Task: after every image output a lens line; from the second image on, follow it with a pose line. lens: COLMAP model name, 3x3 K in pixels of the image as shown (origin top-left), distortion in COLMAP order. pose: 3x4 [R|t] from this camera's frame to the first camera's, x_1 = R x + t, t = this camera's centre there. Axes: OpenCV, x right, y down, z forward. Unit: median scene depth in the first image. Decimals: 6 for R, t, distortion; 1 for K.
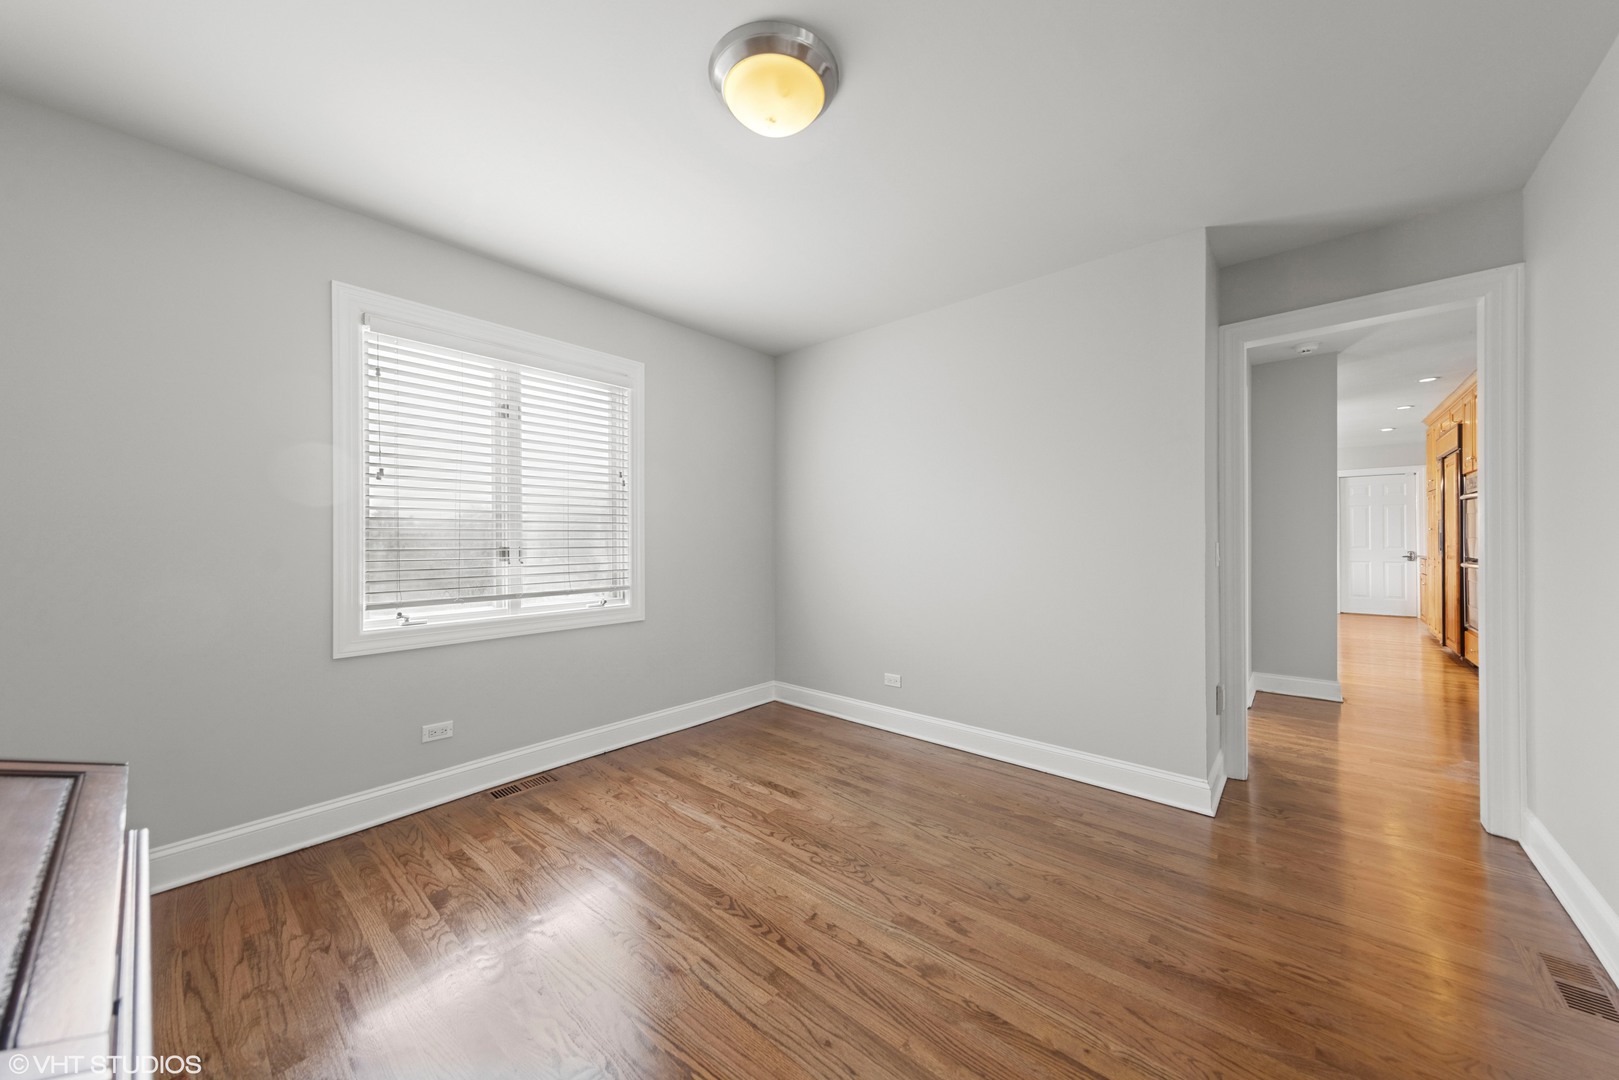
lens RADIAL K [[563.0, 0, 805.4], [0, 563.0, 536.3], [0, 0, 1]] dist [0.001539, 0.000028]
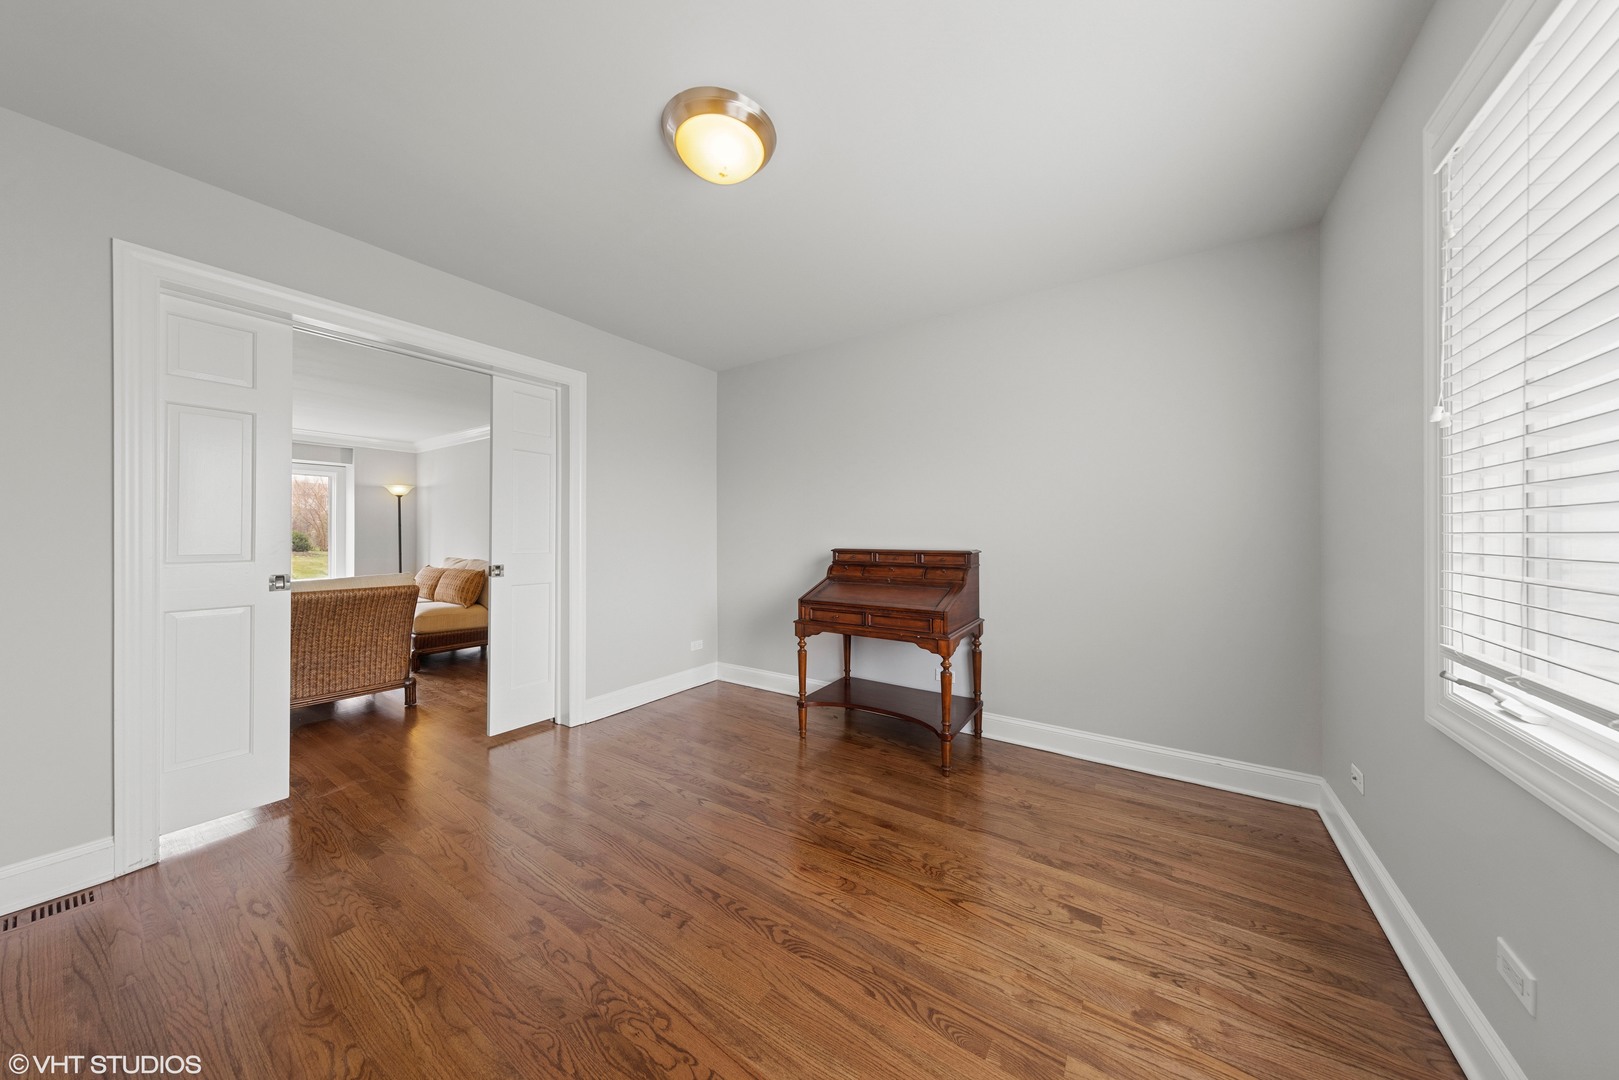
lens RADIAL K [[512.1, 0, 794.2], [0, 512.1, 535.5], [0, 0, 1]] dist [0.002584, -0.000003]
pose [[-0.994681, 0.000801, -0.102997, -0.088023], [0.000174, 0.999981, 0.006095, 0.003978], [0.103000, 0.006045, -0.994663, 1.936440]]
